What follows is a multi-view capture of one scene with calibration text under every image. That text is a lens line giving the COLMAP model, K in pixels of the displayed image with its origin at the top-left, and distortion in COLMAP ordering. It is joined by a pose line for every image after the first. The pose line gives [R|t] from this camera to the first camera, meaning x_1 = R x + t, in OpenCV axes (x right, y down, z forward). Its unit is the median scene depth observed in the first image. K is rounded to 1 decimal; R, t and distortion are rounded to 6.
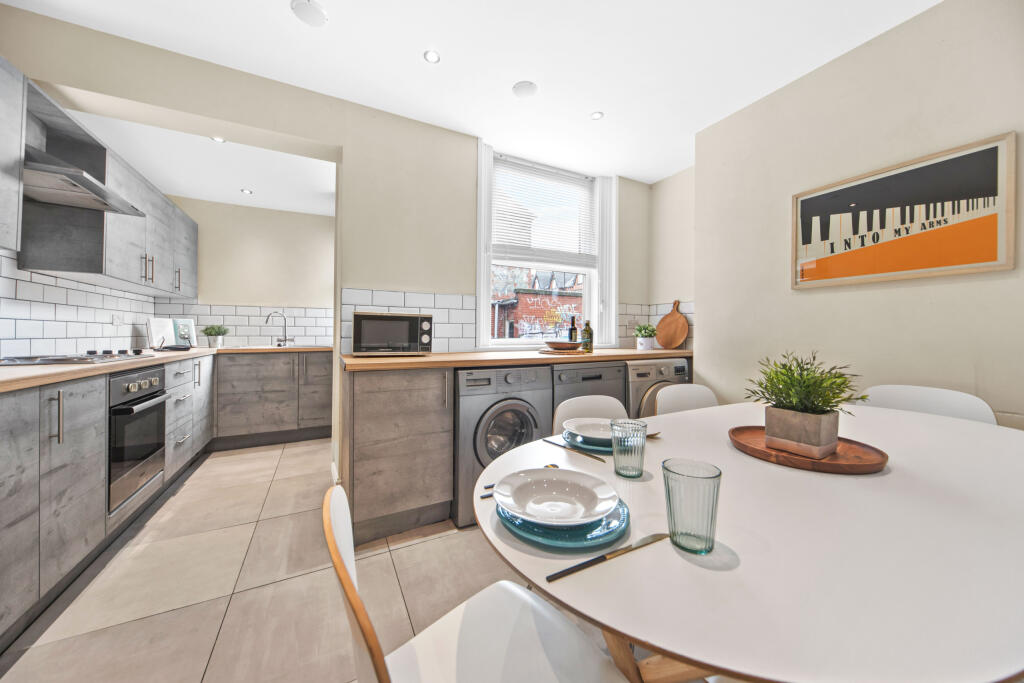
lens RADIAL K [[361.4, 0, 514.2], [0, 361.4, 331.9], [0, 0, 1]] dist [0.001440, -0.000659]
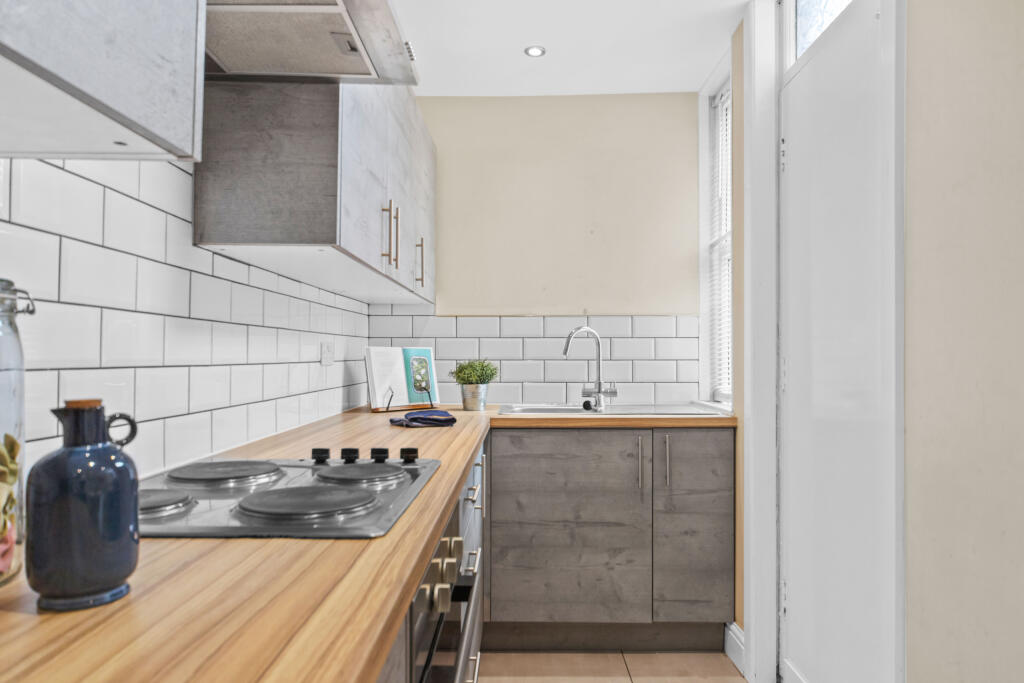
lens RADIAL K [[694.3, 0, 512.9], [0, 694.3, 344.7], [0, 0, 1]] dist [-0.004461, 0.000580]
pose [[0.875365, -0.011958, -0.483315, -0.372899], [0.005785, 0.999882, -0.014262, -0.025937], [0.483428, 0.009689, 0.875330, 0.268800]]
